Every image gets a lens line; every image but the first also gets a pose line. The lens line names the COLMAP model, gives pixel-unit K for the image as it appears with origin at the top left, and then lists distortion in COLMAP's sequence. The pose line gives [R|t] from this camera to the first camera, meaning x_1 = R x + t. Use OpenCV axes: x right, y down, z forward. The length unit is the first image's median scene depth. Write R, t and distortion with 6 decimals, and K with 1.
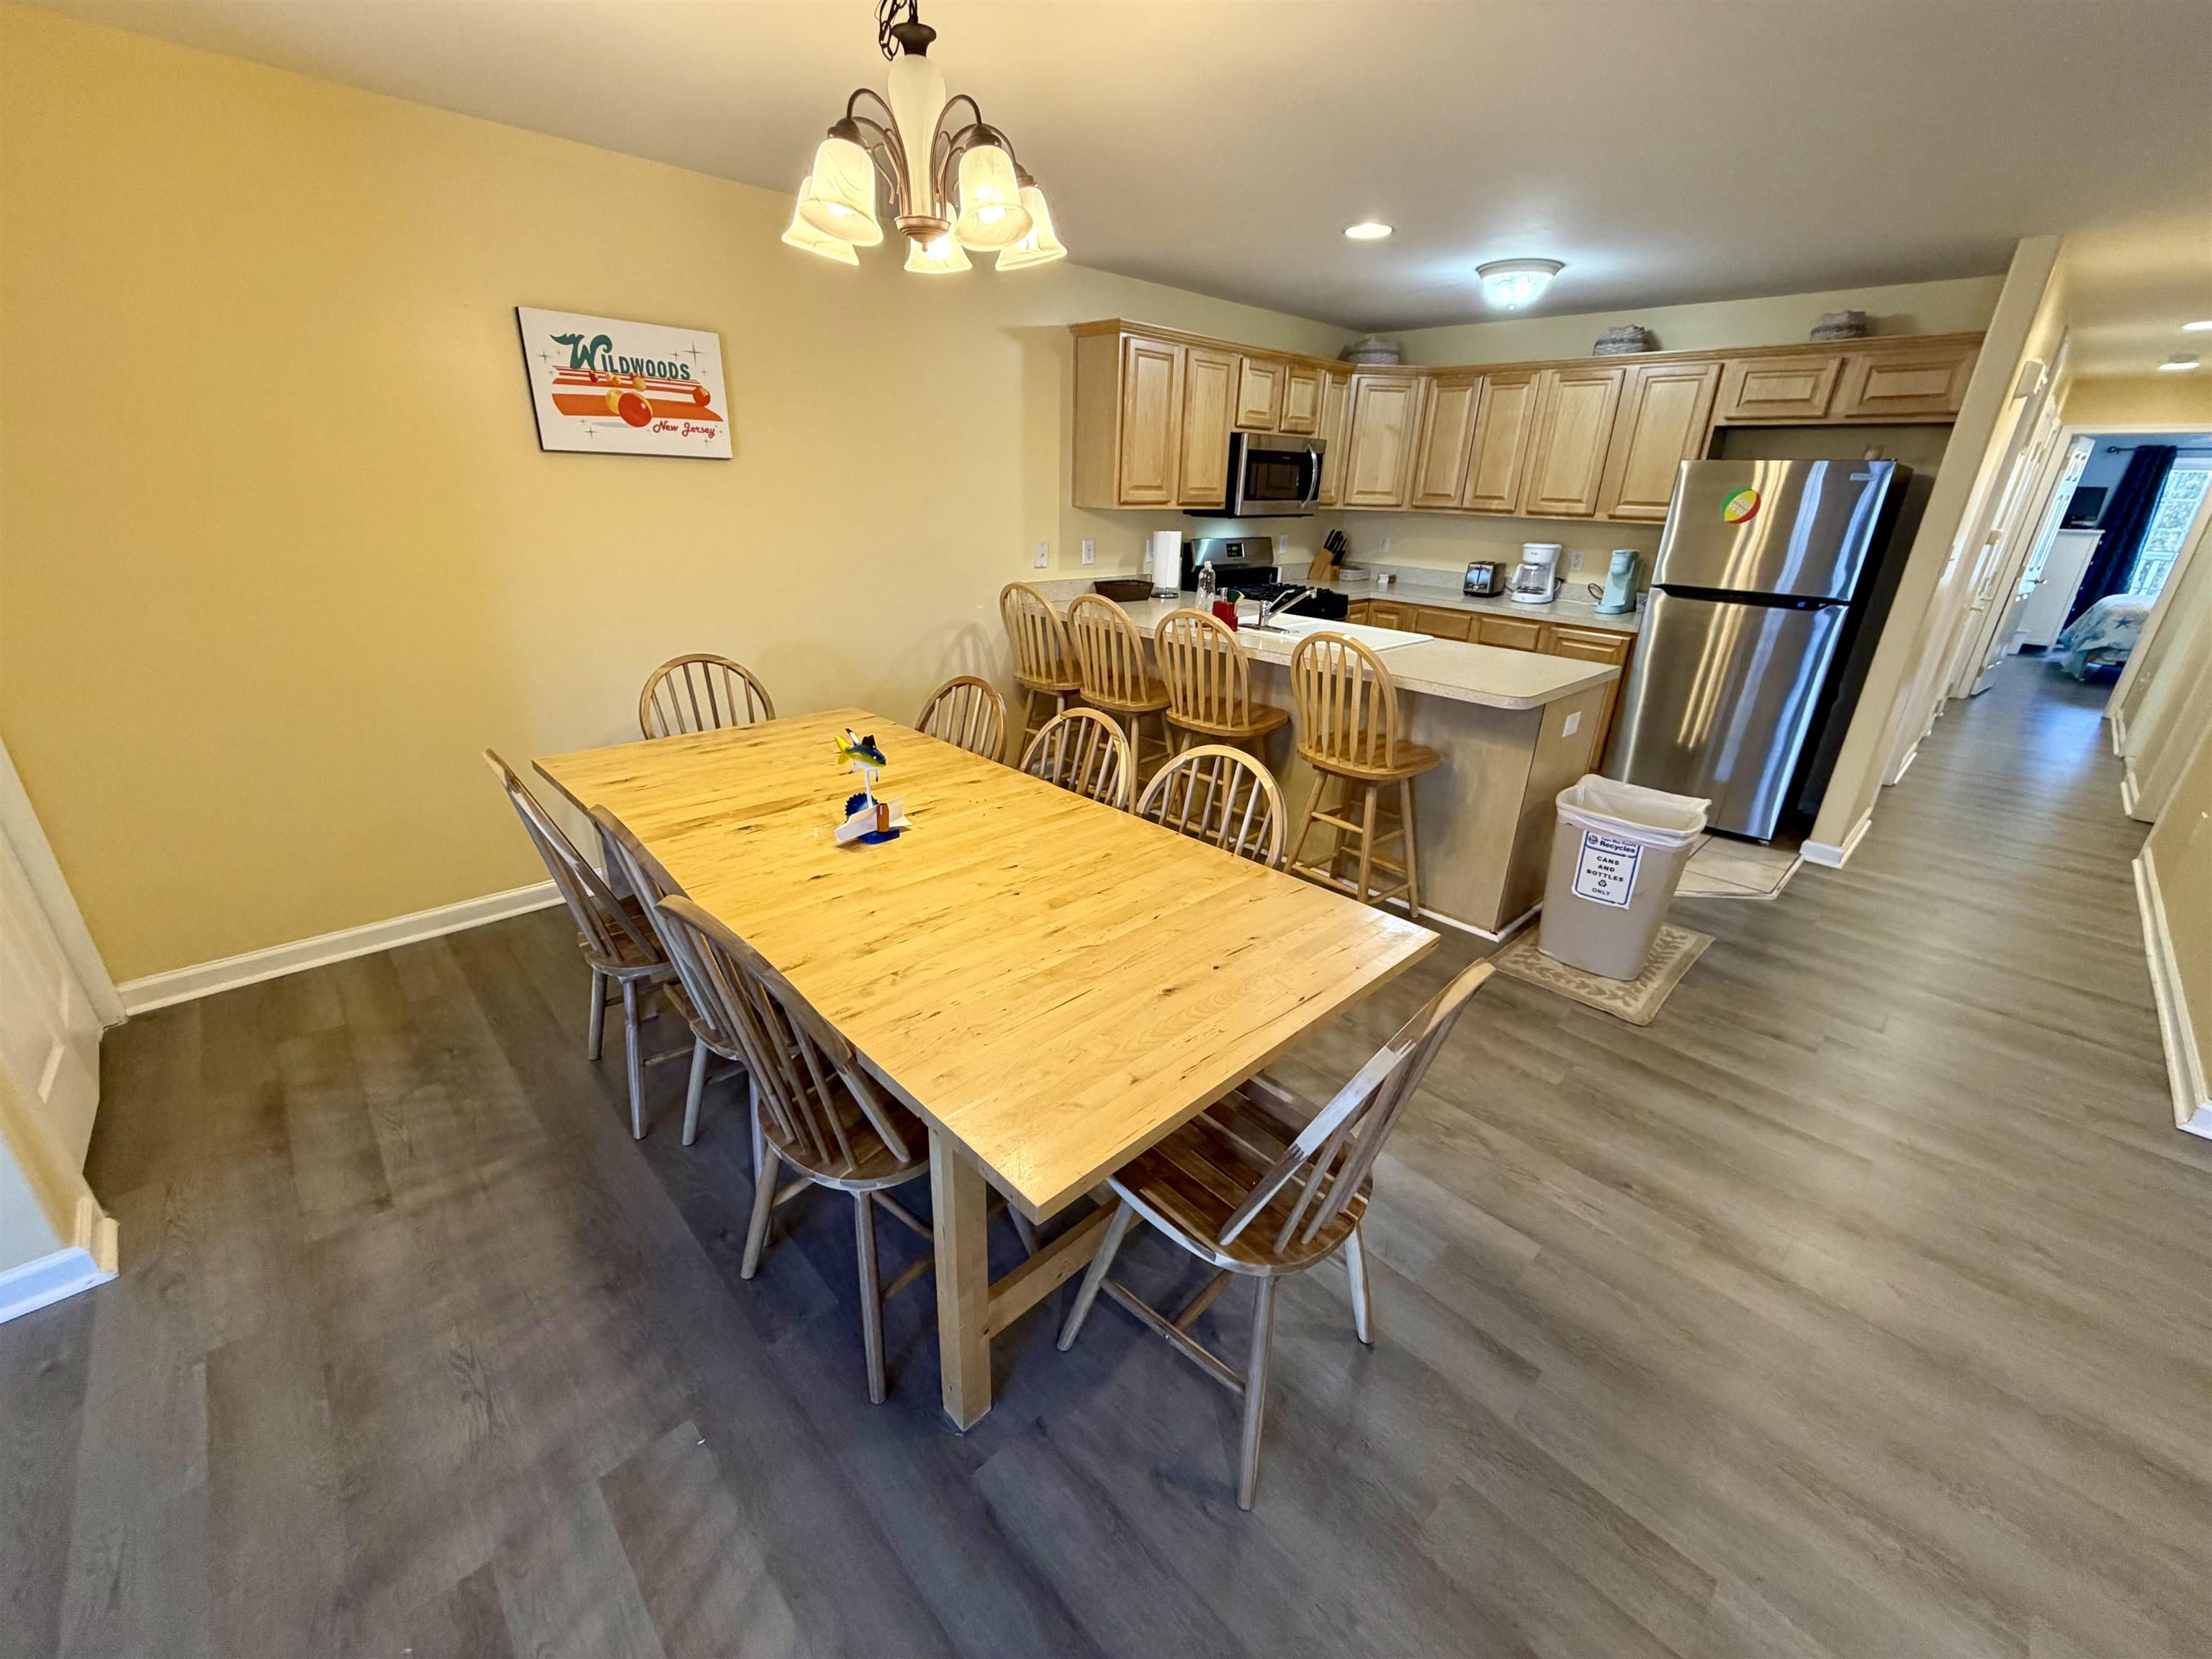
lens RADIAL K [[878.5, 0, 1100.2], [0, 878.5, 829.8], [0, 0, 1]] dist [-0.001139, -0.000508]
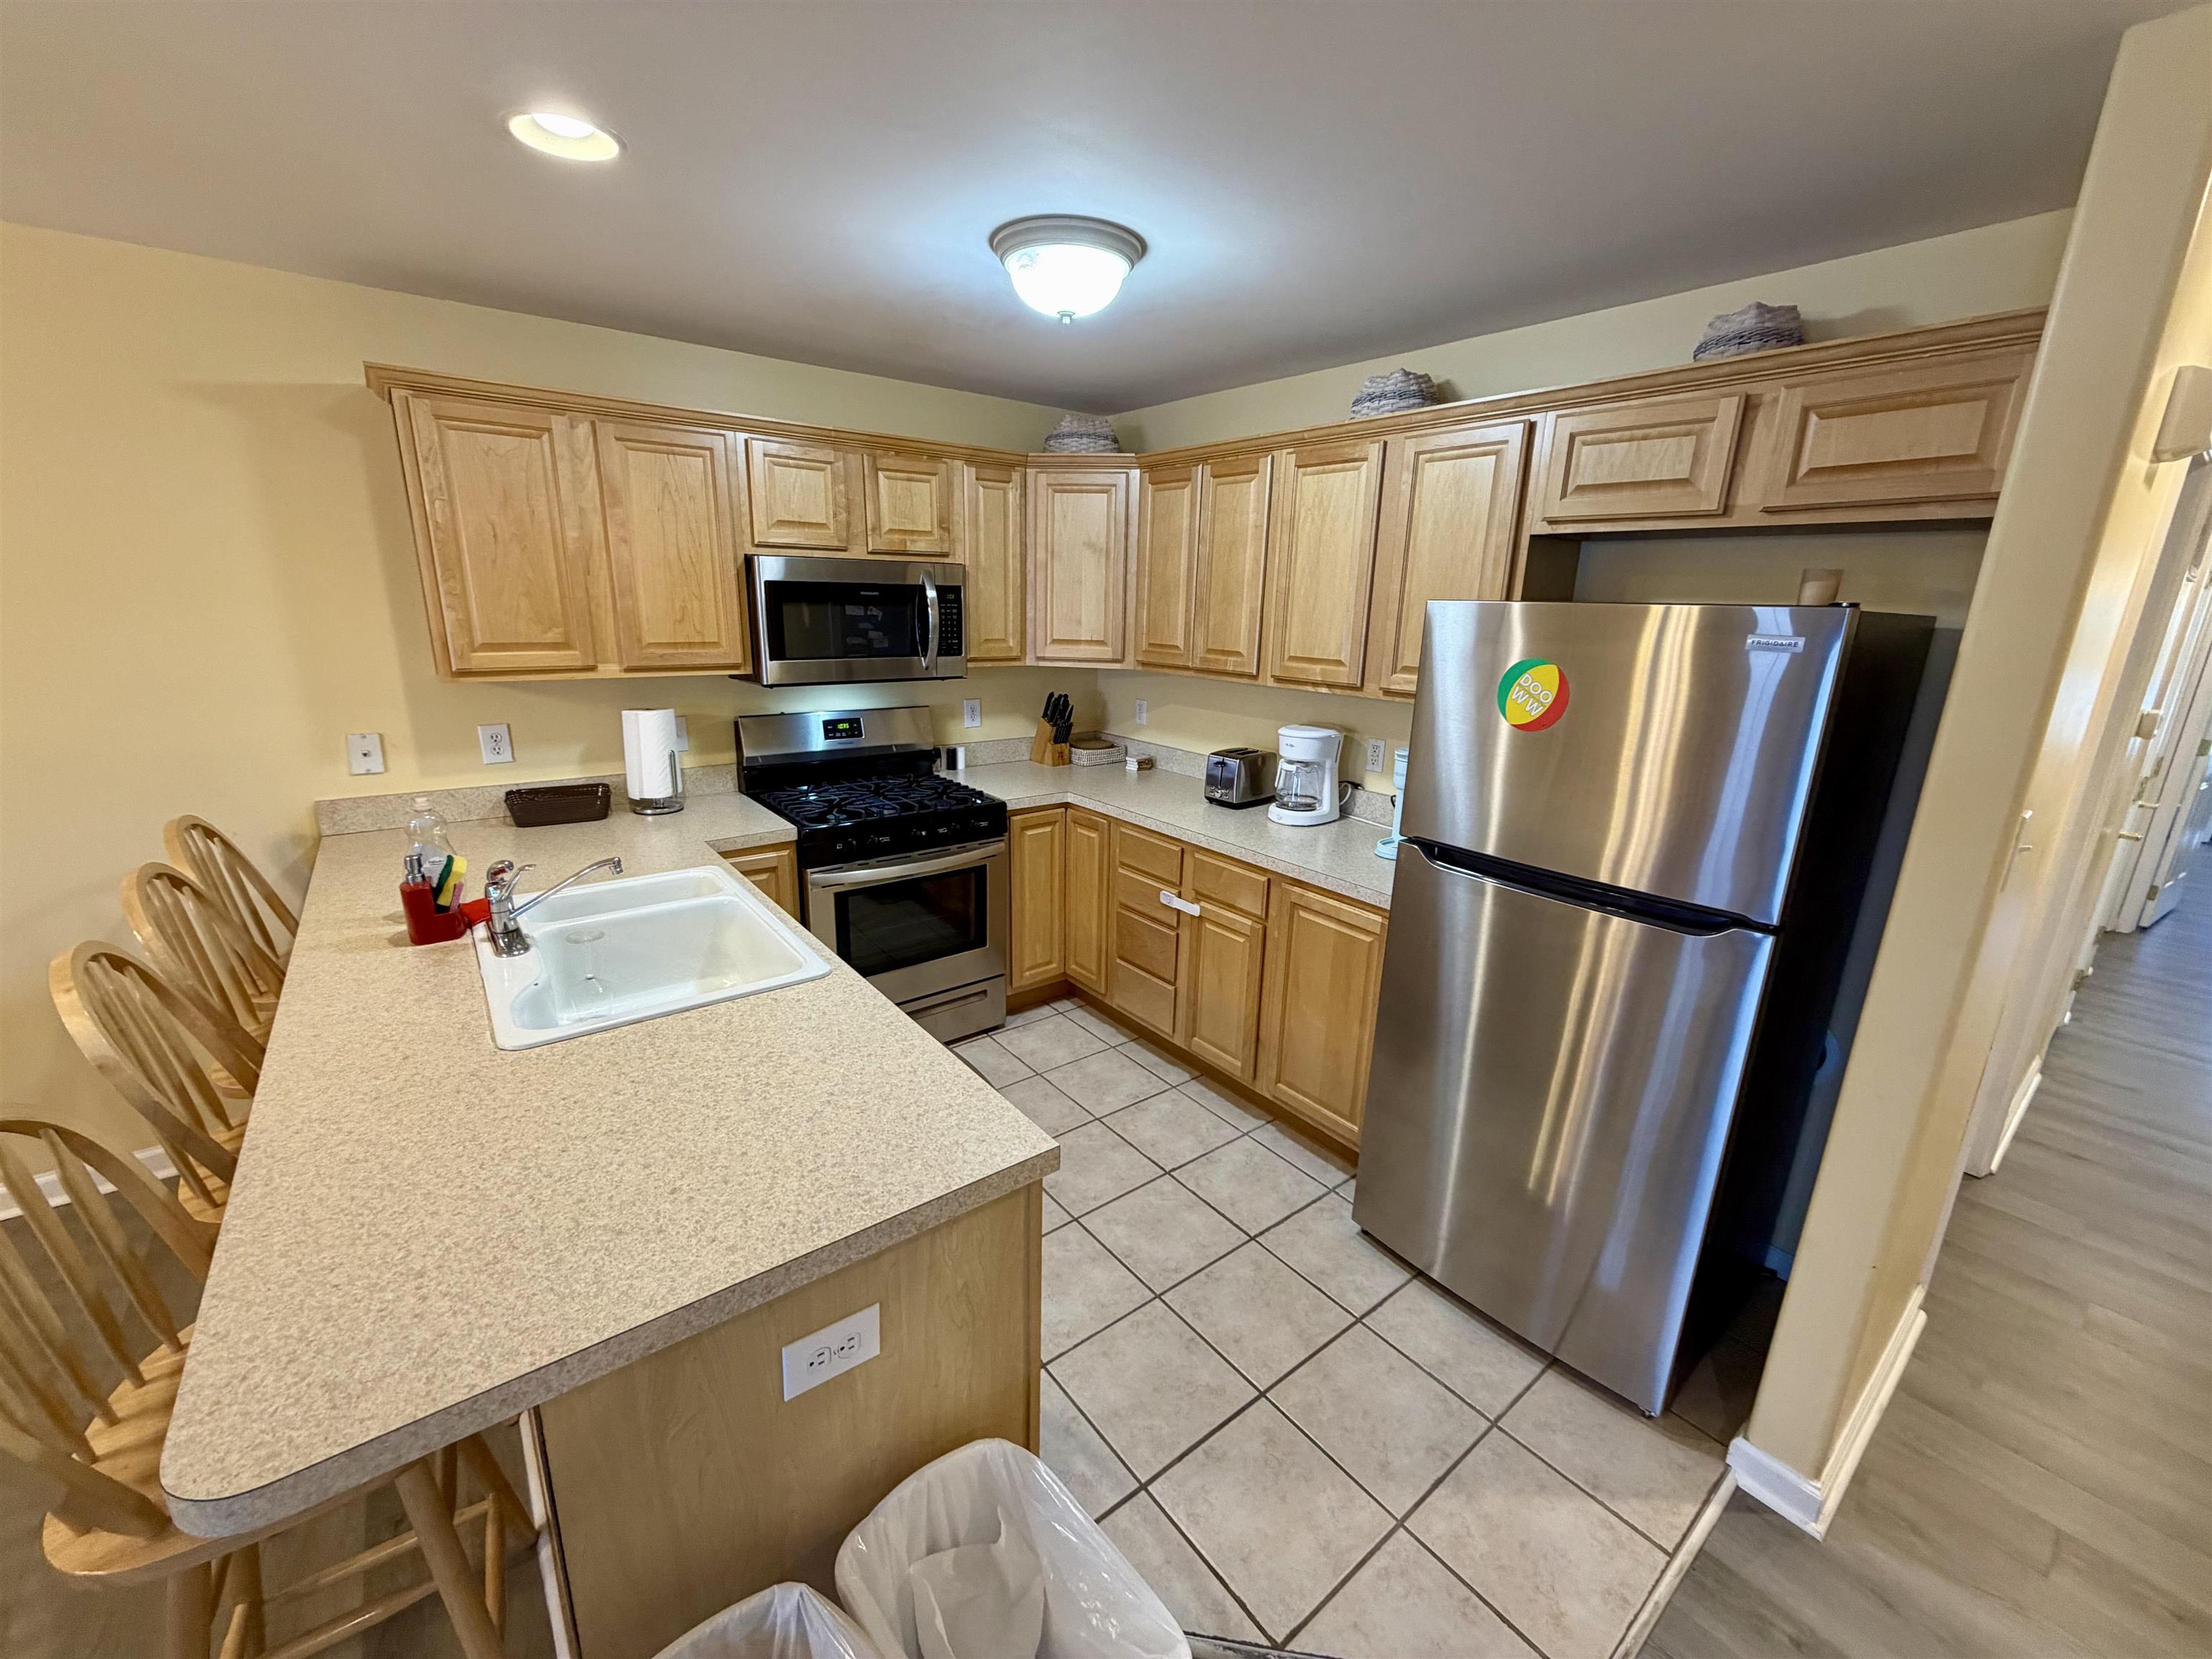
lens RADIAL K [[878.5, 0, 1100.7], [0, 878.5, 827.9], [0, 0, 1]] dist [-0.001139, -0.000508]
pose [[0.994935, 0.022363, -0.097997, 0.460047], [-0.034324, 0.991921, -0.122124, -0.196427], [0.094474, 0.124870, 0.987665, 0.440518]]
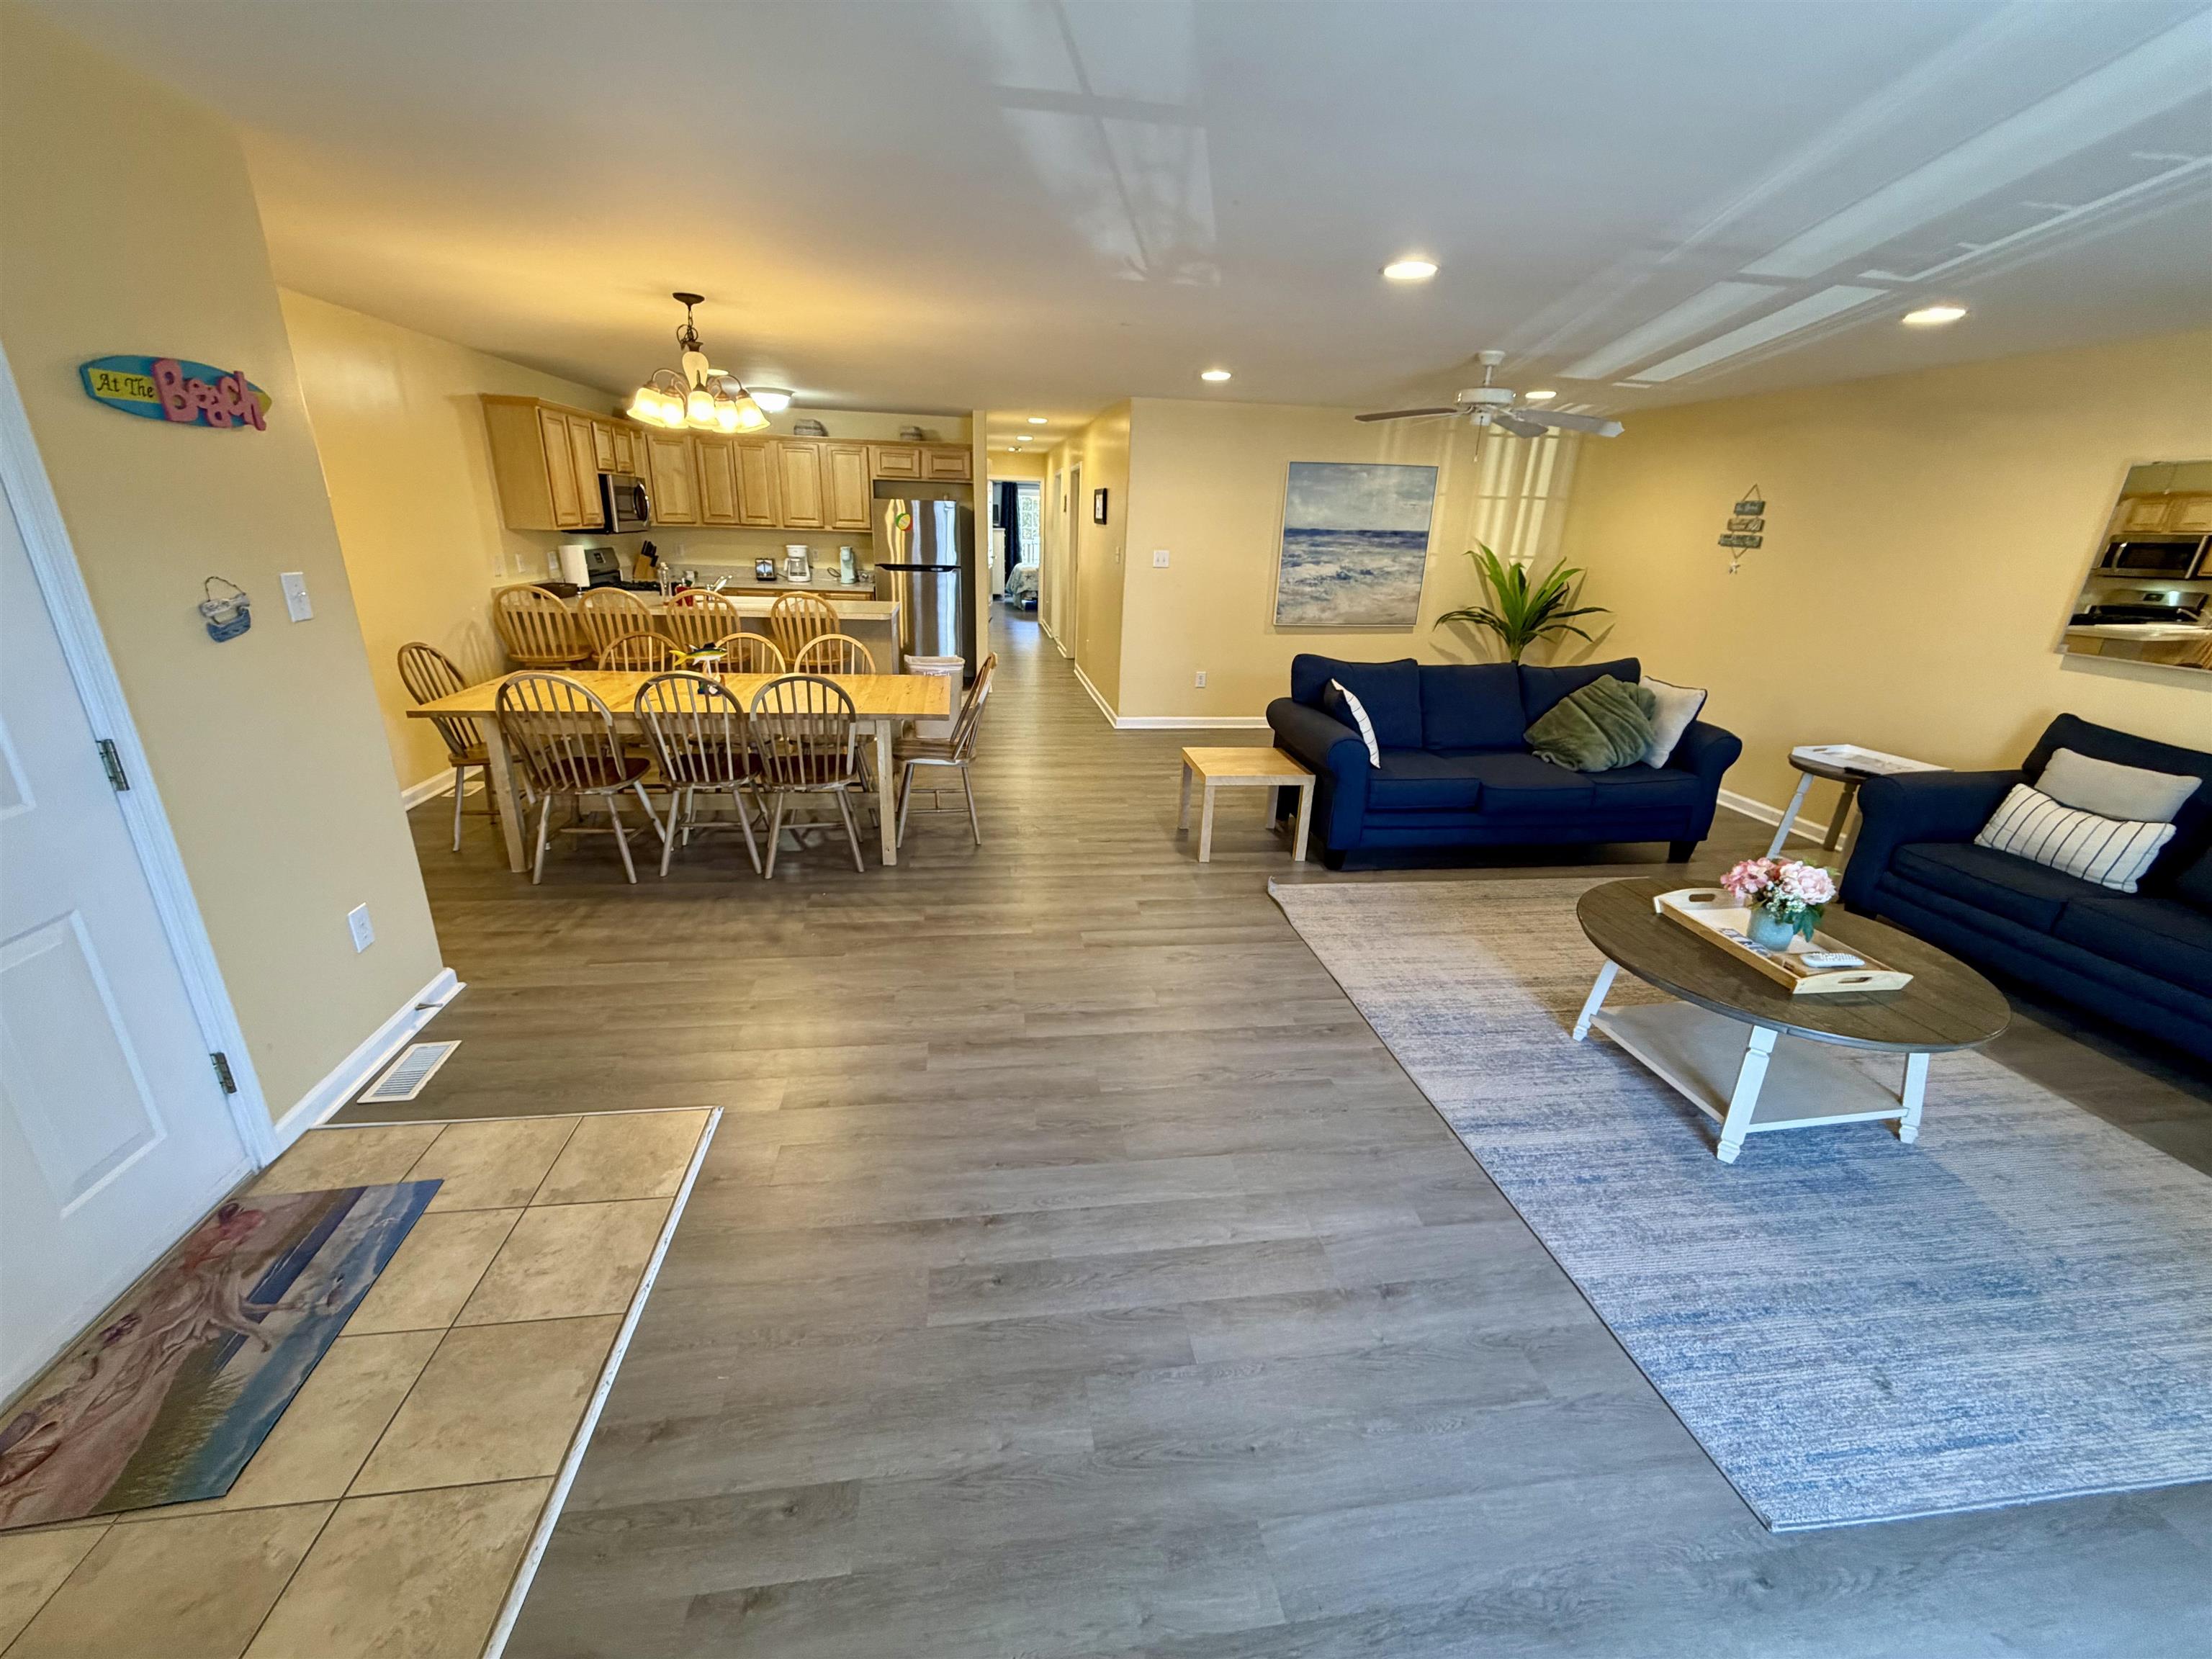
lens RADIAL K [[878.5, 0, 1092.2], [0, 878.5, 835.7], [0, 0, 1]] dist [-0.001139, -0.000508]
pose [[0.585704, -0.283433, 0.759353, -0.611699], [0.283042, 0.949408, 0.136056, 0.128605], [-0.759499, 0.135241, 0.636295, -0.411712]]
